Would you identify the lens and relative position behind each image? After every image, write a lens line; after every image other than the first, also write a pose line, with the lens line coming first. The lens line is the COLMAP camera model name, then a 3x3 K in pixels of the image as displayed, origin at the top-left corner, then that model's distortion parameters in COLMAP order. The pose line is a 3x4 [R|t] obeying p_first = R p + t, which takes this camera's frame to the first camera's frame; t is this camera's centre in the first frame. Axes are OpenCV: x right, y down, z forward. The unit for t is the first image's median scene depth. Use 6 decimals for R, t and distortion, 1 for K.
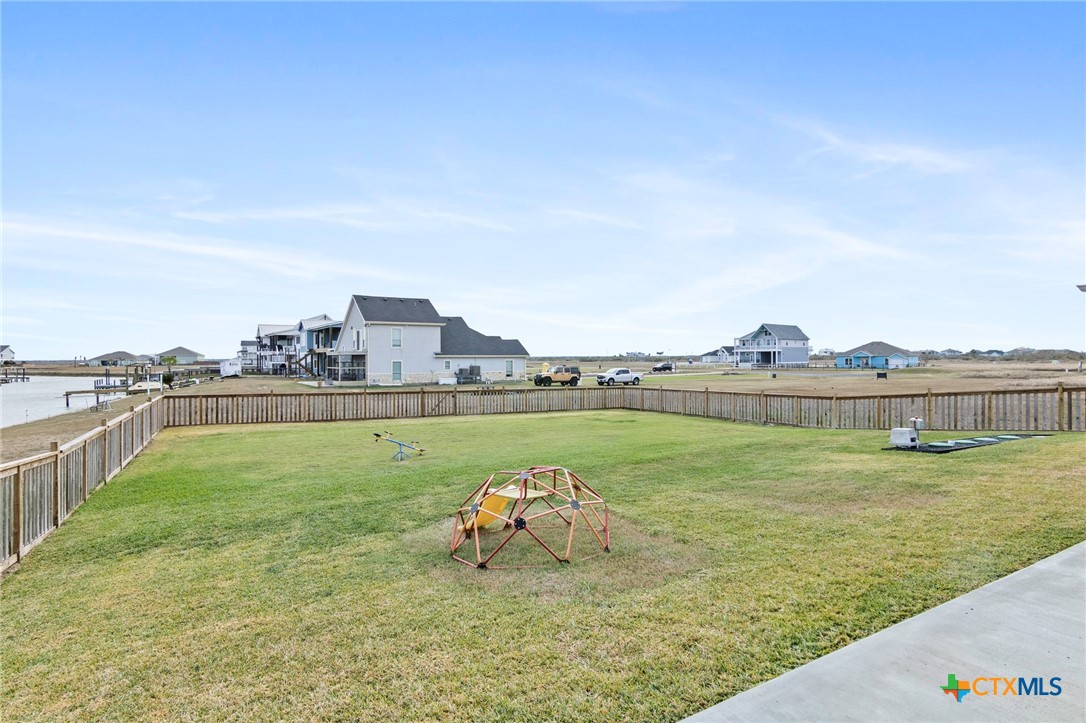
lens RADIAL K [[550.5, 0, 542.8], [0, 550.5, 356.9], [0, 0, 1]] dist [-0.005128, 0.003989]
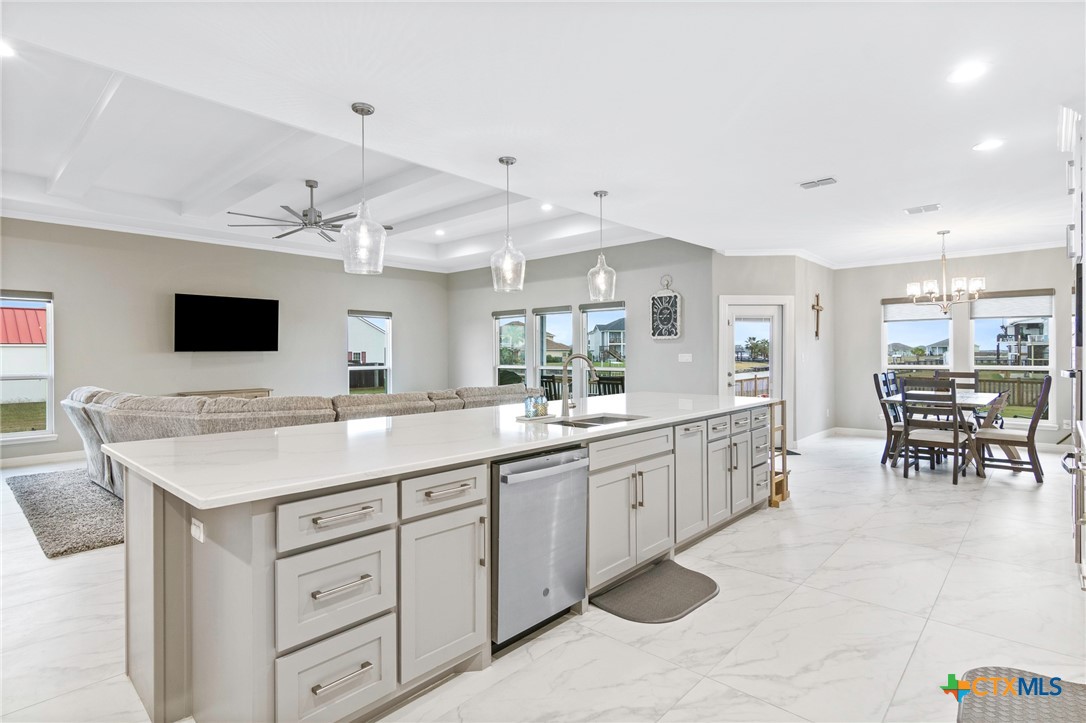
lens RADIAL K [[550.5, 0, 541.9], [0, 550.5, 353.1], [0, 0, 1]] dist [-0.005128, 0.003989]
pose [[0.317501, 0.004838, -0.948246, 0.227071], [0.004080, 0.999971, 0.006468, 0.000375], [0.948249, -0.005923, 0.317472, -0.082362]]
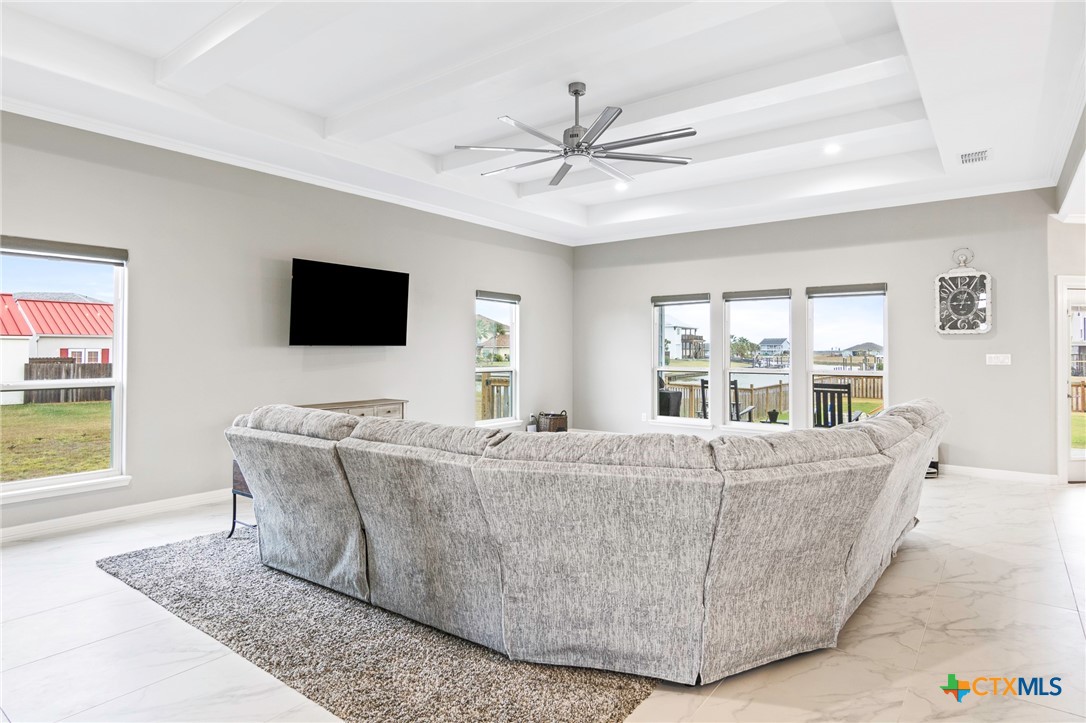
lens RADIAL K [[605.9, 0, 542.9], [0, 605.9, 339.6], [0, 0, 1]] dist [-0.000257, -0.000771]
pose [[0.398731, -0.009521, -0.917019, 0.175627], [-0.003621, 0.999922, -0.011956, 0.000580], [0.917061, 0.008088, 0.398665, -0.128492]]
